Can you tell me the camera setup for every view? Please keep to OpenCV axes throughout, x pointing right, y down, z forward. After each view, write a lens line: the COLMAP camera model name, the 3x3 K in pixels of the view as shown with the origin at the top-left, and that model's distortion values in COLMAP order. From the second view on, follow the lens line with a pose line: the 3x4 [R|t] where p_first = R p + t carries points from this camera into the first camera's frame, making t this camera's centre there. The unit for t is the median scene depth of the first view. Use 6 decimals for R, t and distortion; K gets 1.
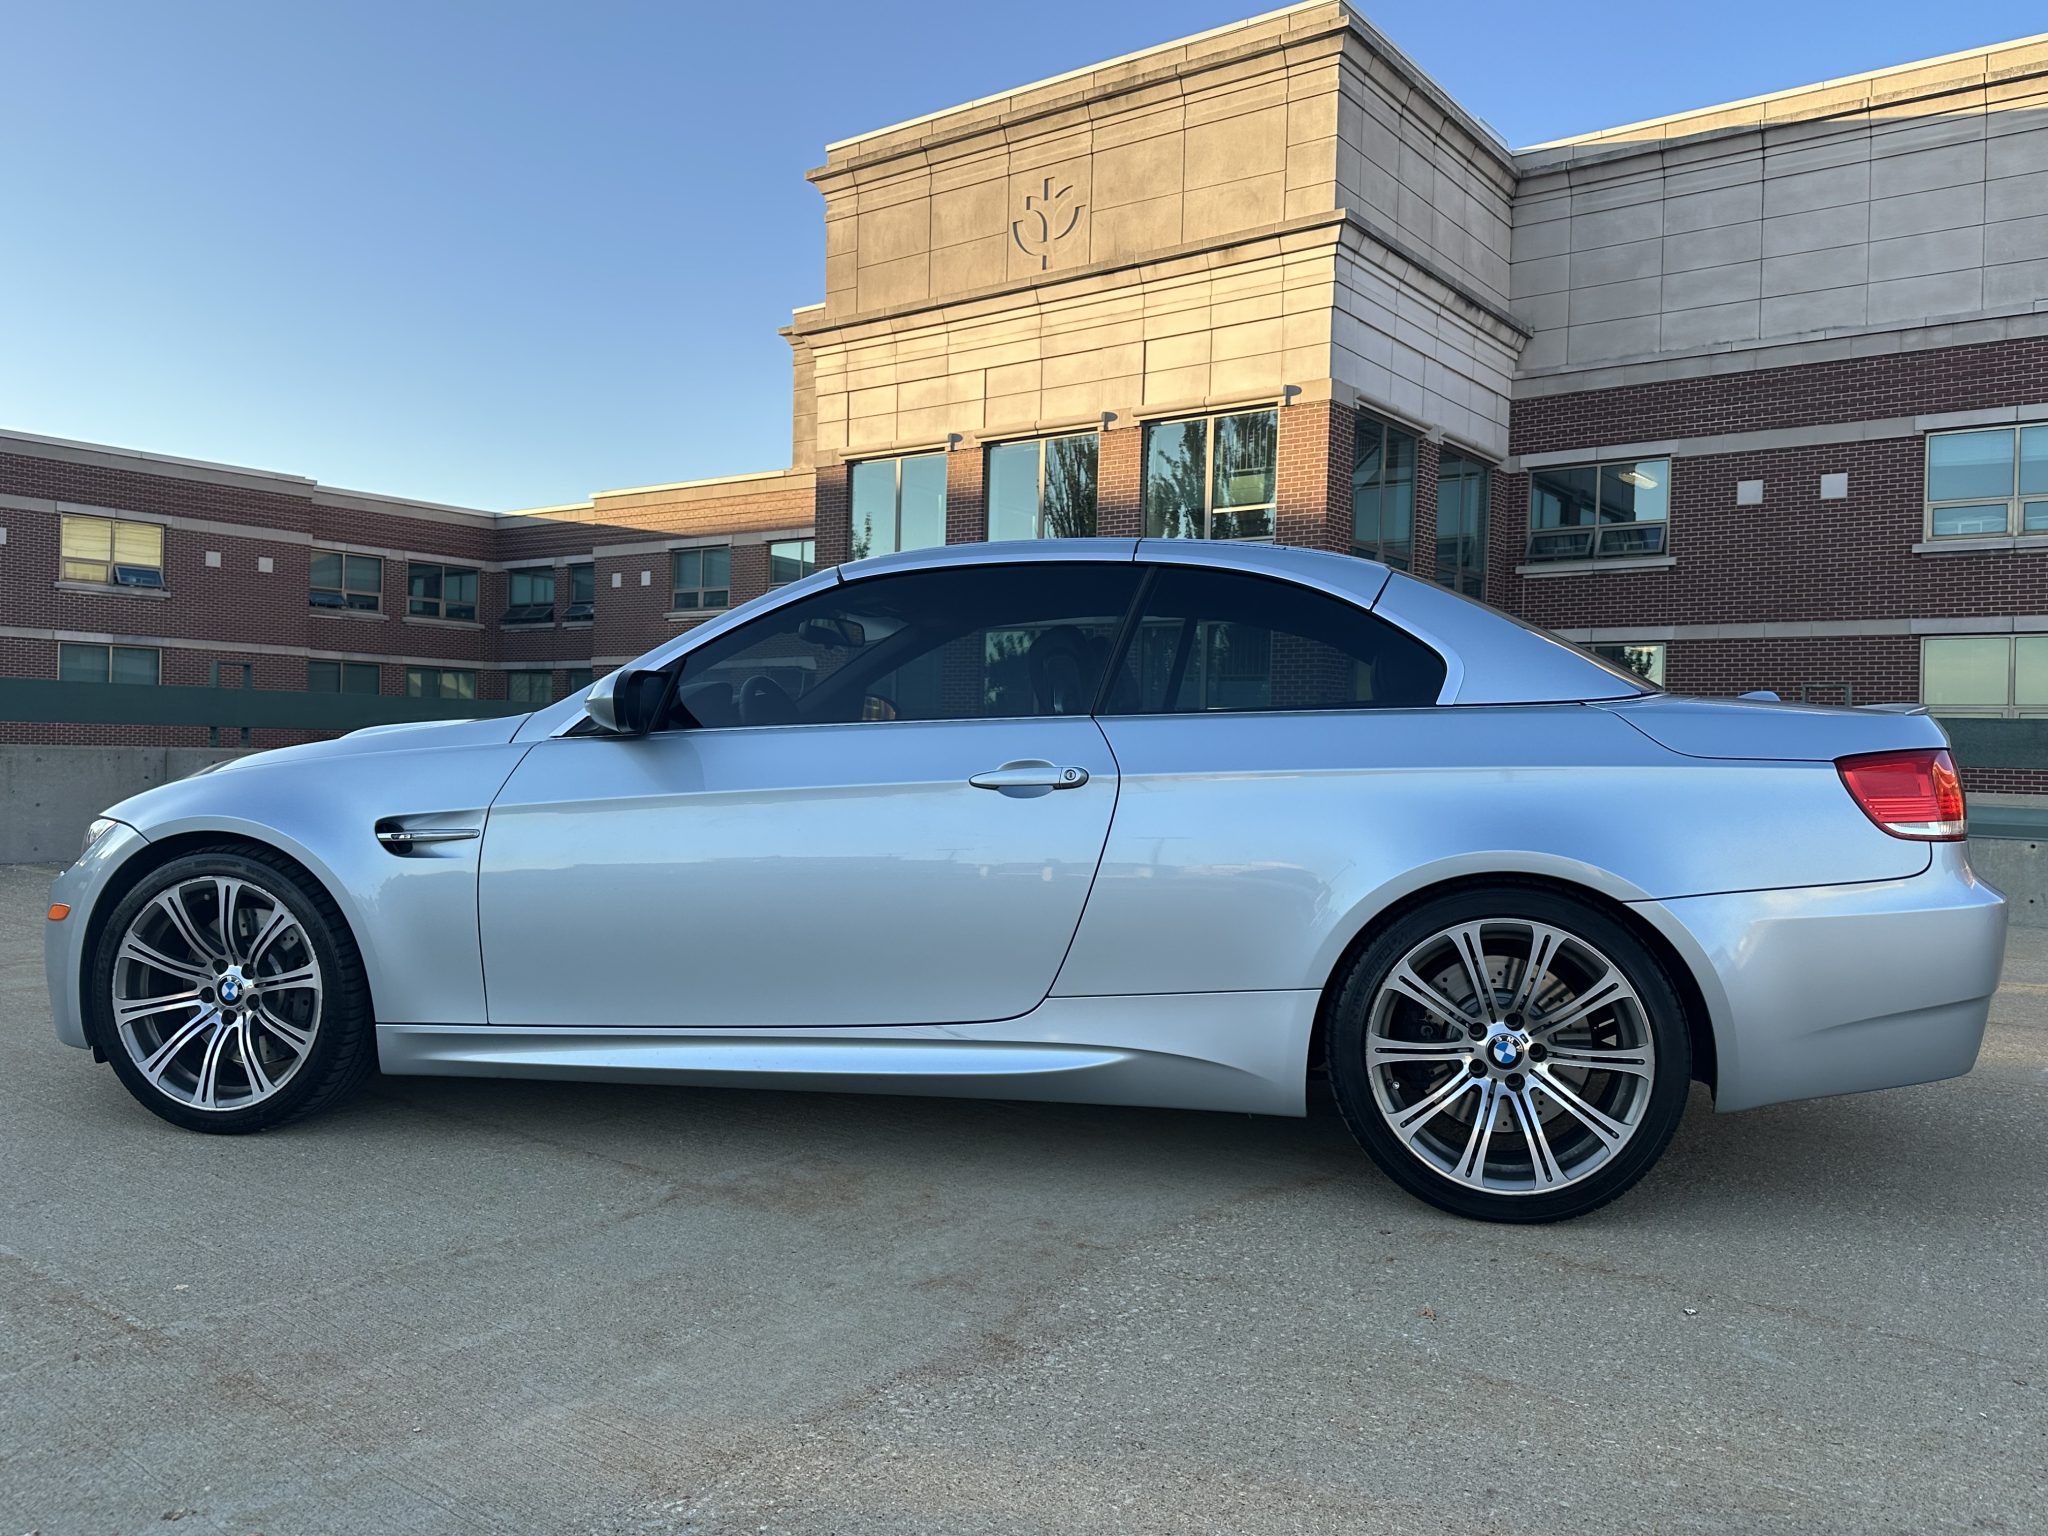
lens RADIAL K [[1544.4, 0, 1040.9], [0, 1544.4, 748.2], [0, 0, 1]] dist [0.068521, -0.095675]
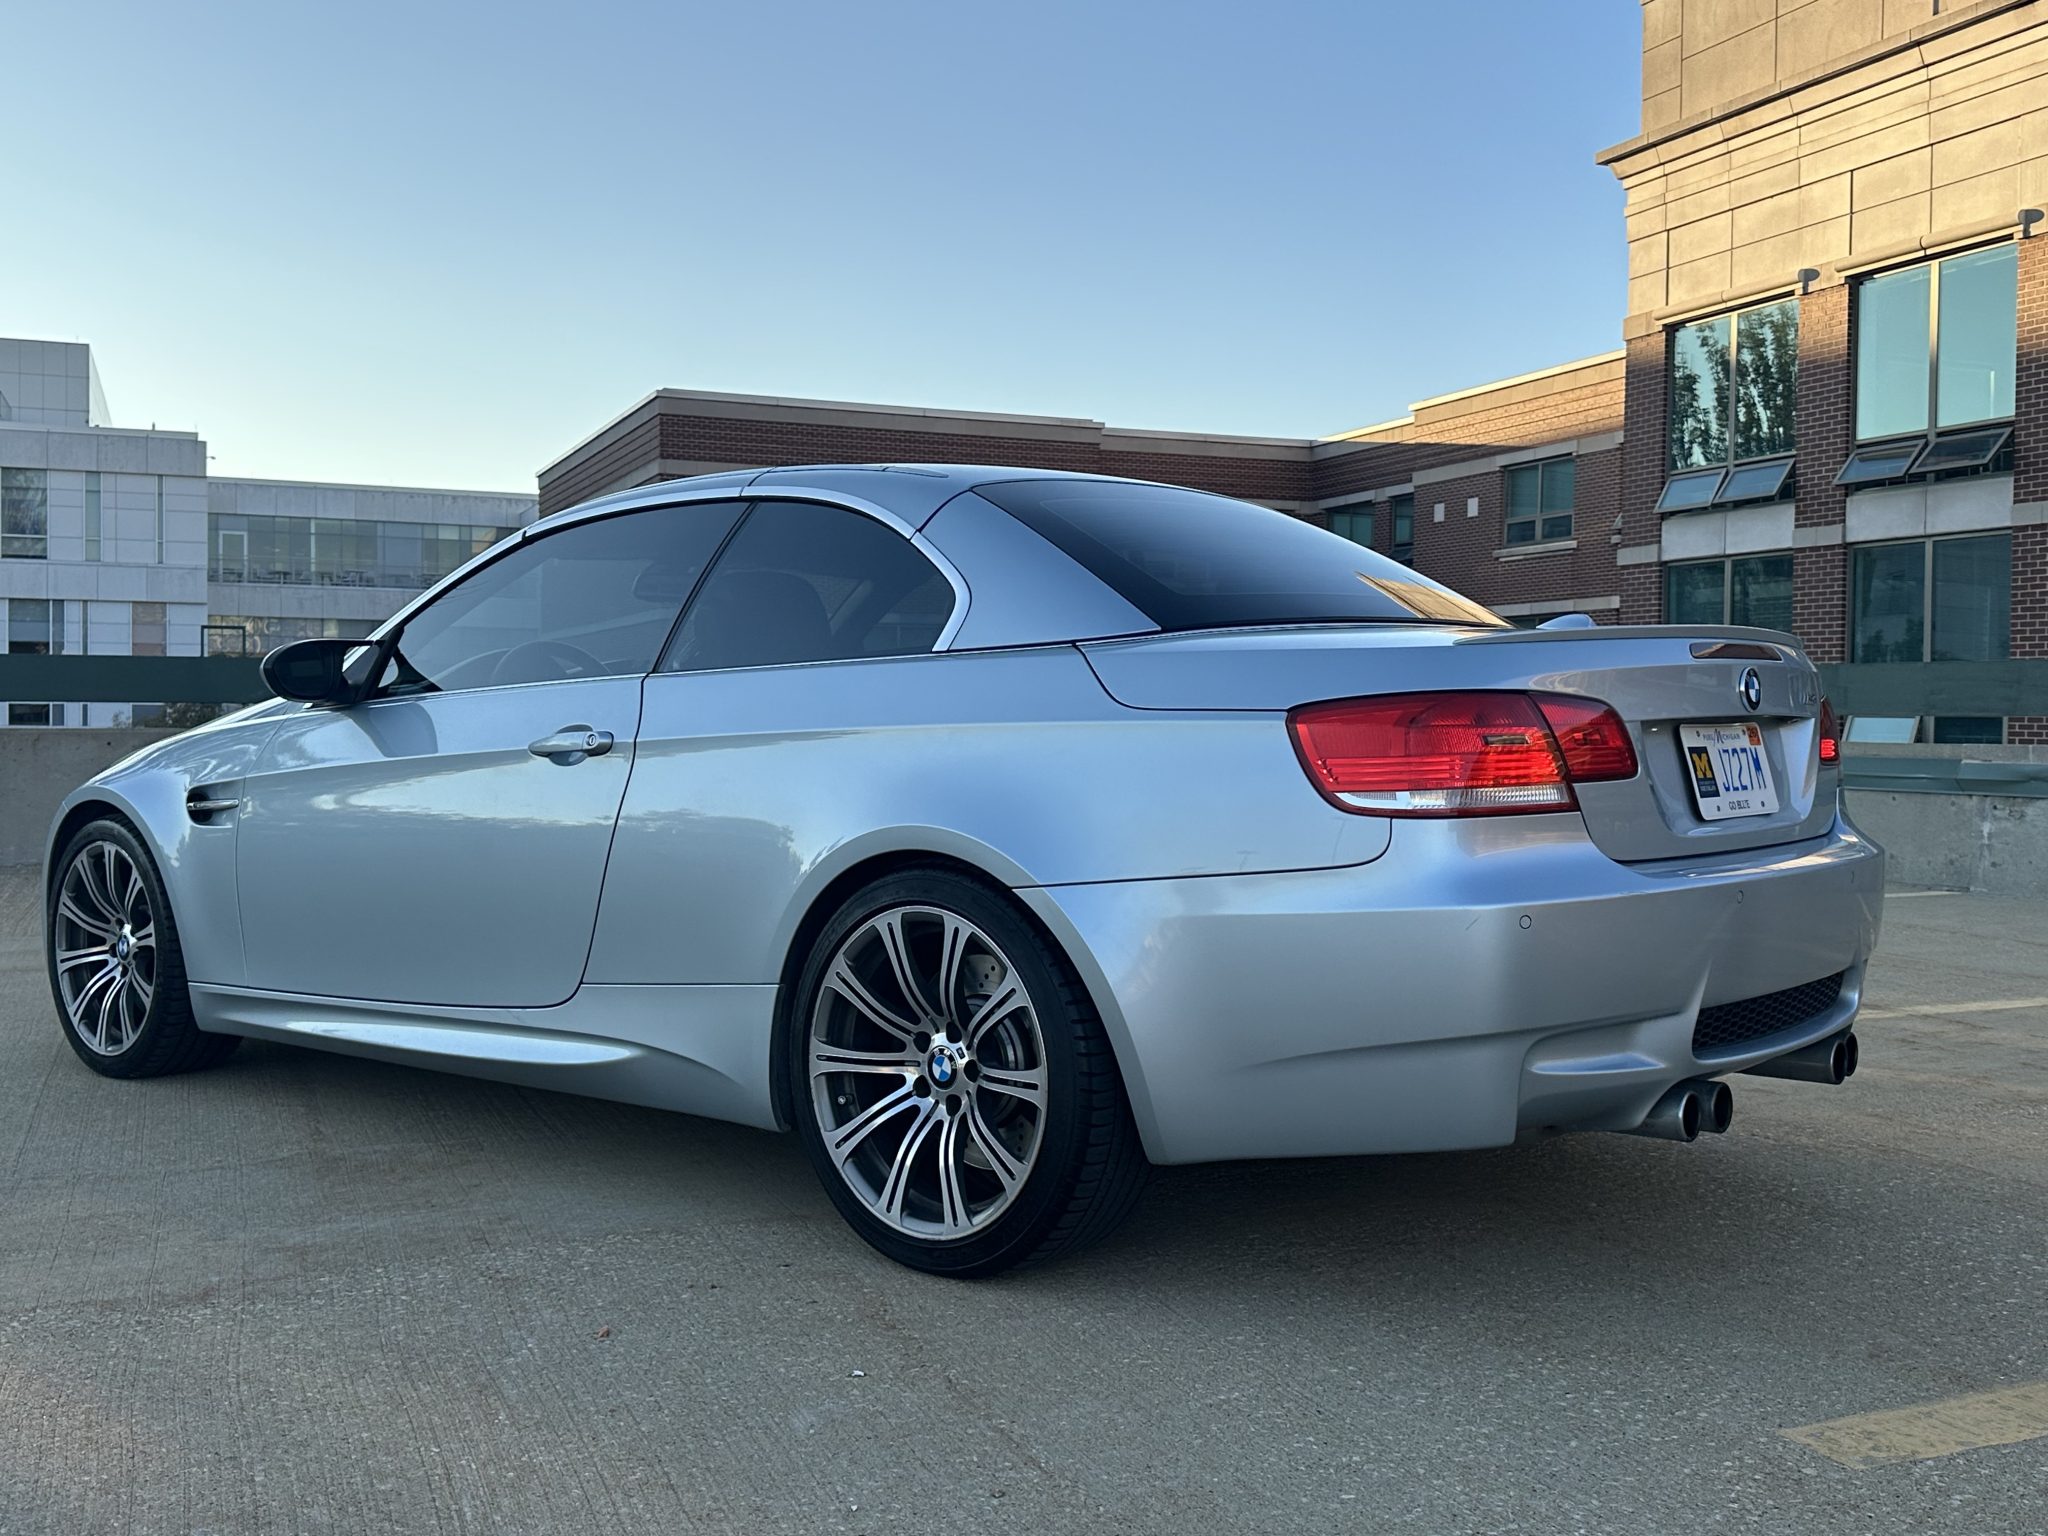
lens RADIAL K [[2024.7, 0, 1024.0], [0, 2024.7, 768.0], [0, 0, 1]] dist [0.214354, -0.484405]
pose [[0.859098, -0.004089, -0.511794, 0.127795], [0.013784, 0.999790, 0.015150, 0.002808], [0.511625, -0.020070, 0.858974, 0.013564]]
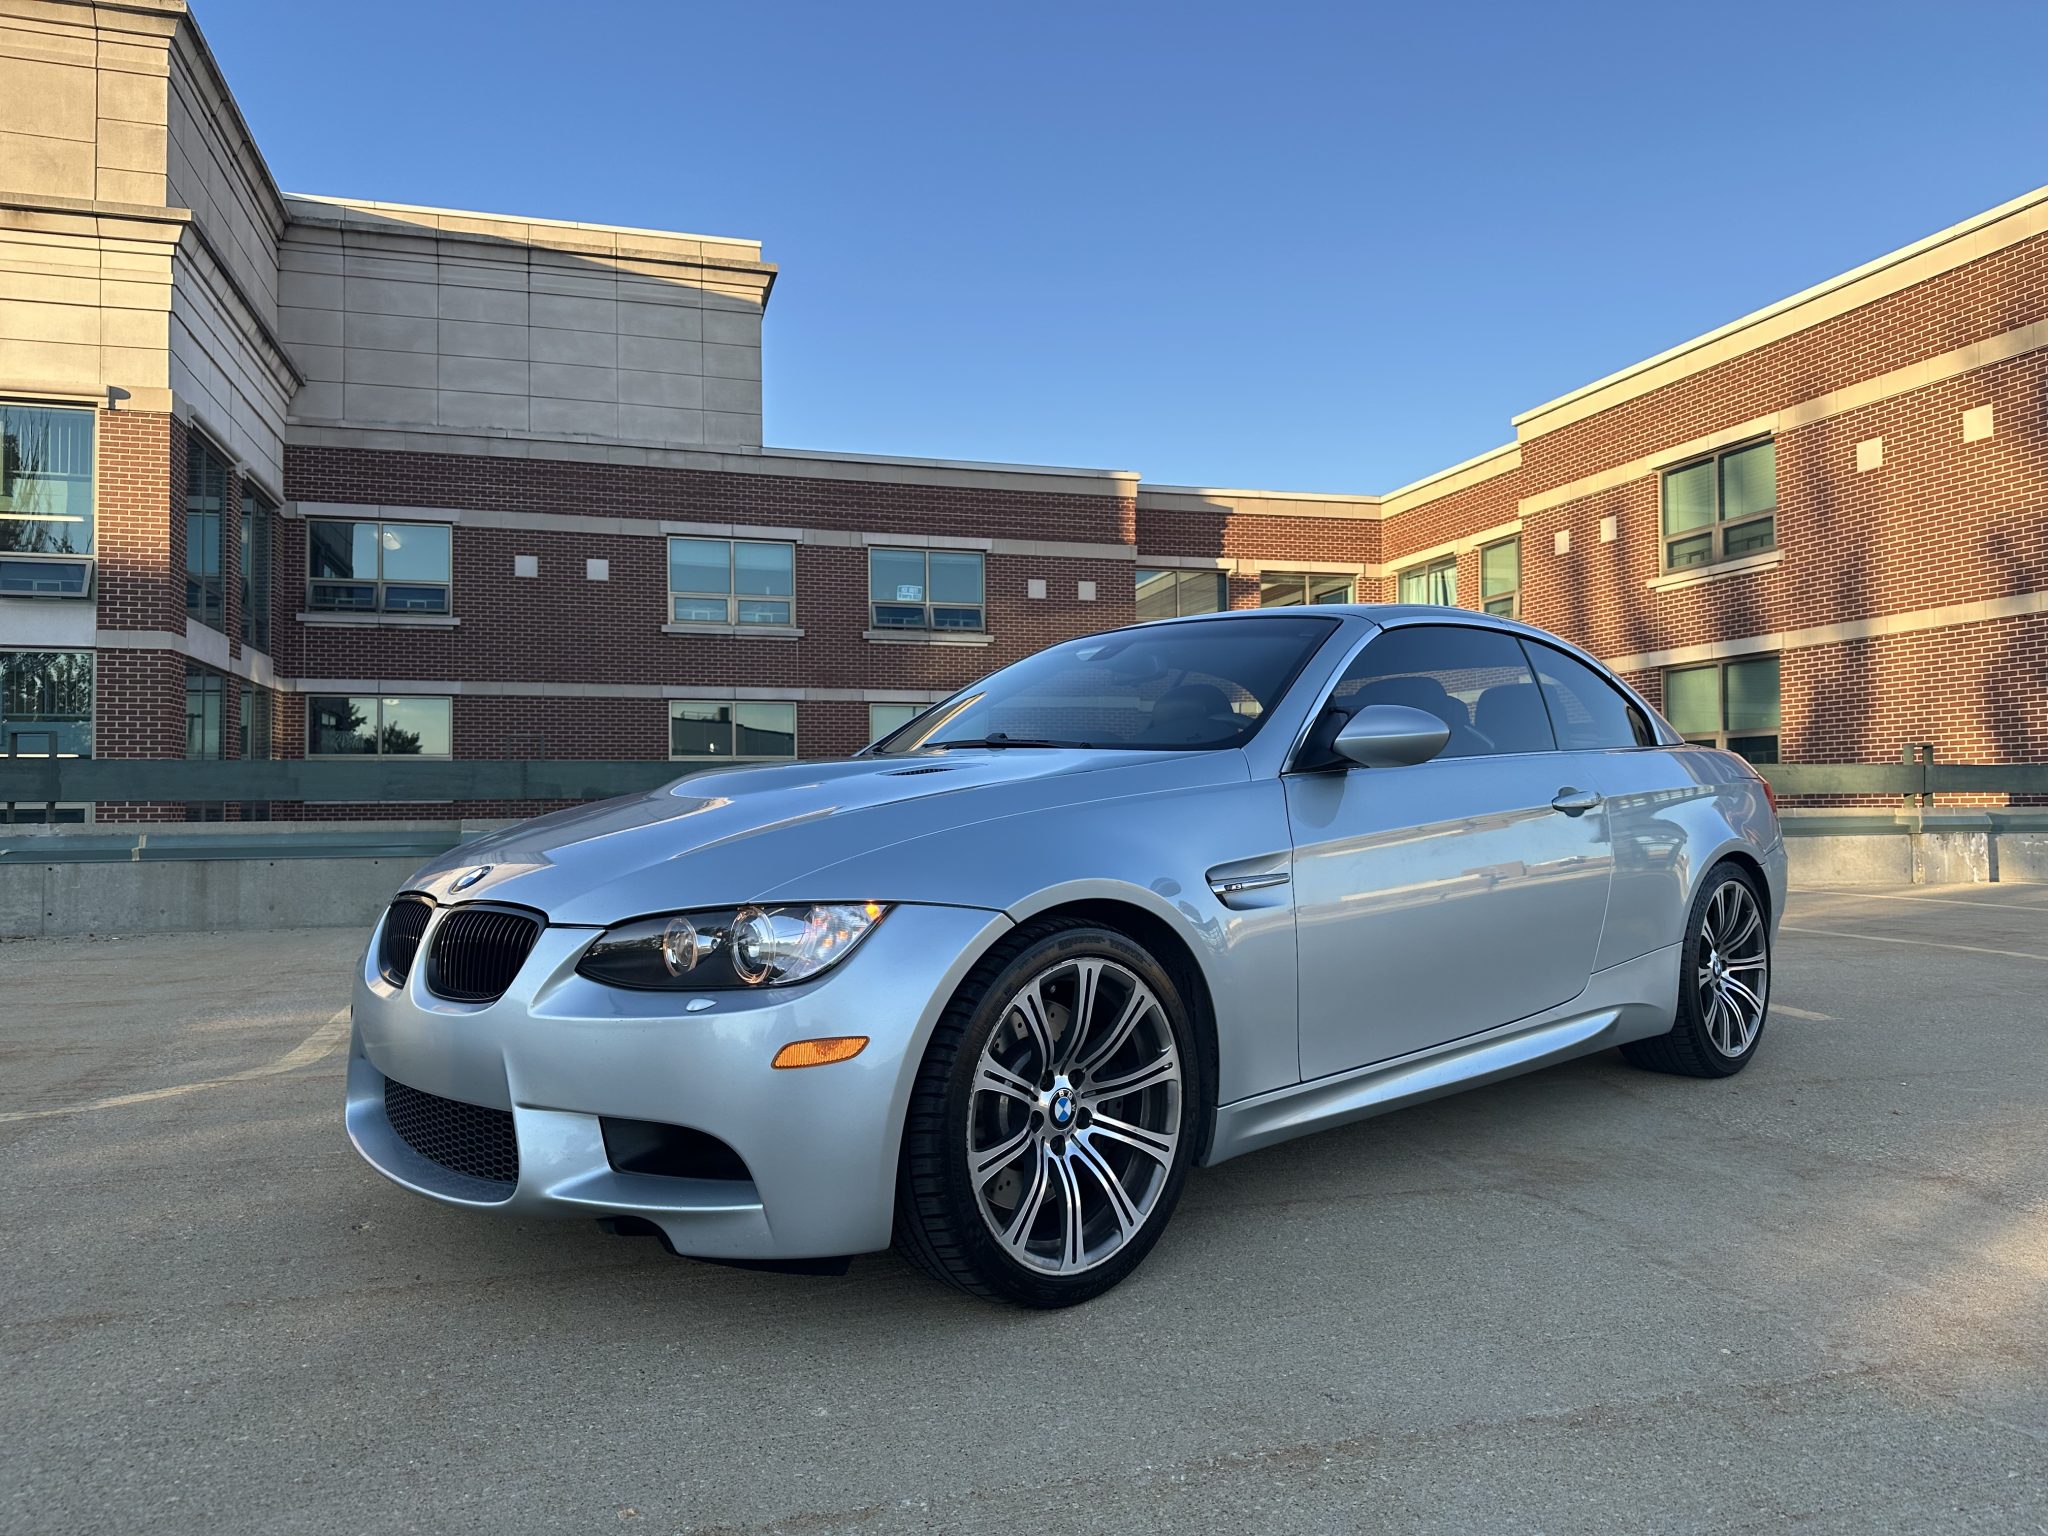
lens RADIAL K [[1444.0, 0, 1026.9], [0, 1444.0, 767.5], [0, 0, 1]] dist [0.030441, -0.036945]
pose [[0.595983, -0.003918, 0.802987, -0.183212], [0.020484, 0.999737, -0.010325, -0.000756], [-0.802736, 0.022602, 0.595906, 0.098607]]
